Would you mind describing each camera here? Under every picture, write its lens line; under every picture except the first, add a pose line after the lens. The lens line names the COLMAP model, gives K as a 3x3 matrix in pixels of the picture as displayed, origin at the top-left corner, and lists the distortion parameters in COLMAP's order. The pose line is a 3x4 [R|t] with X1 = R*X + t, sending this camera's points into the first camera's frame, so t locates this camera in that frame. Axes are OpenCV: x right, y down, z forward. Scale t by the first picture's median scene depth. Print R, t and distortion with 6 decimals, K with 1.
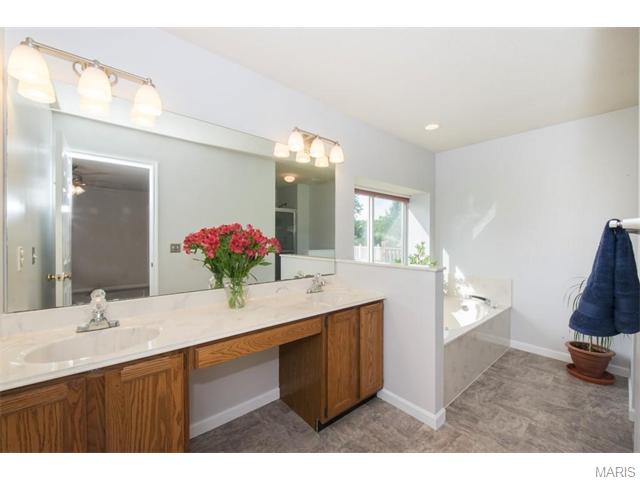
lens RADIAL K [[250.5, 0, 319.2], [0, 250.5, 238.8], [0, 0, 1]] dist [0.000519, 0.000038]
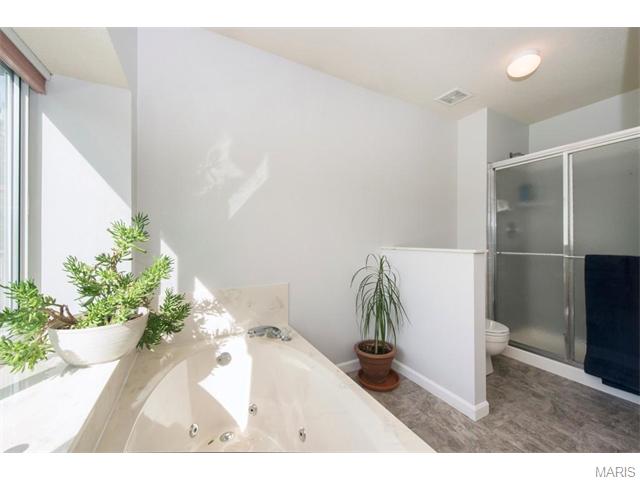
lens RADIAL K [[250.5, 0, 319.0], [0, 250.5, 240.8], [0, 0, 1]] dist [0.000519, 0.000038]
pose [[0.215912, -0.017911, 0.976249, 0.151716], [0.013497, 0.999791, 0.015357, 0.041761], [-0.976320, 0.009861, 0.216108, 0.709165]]
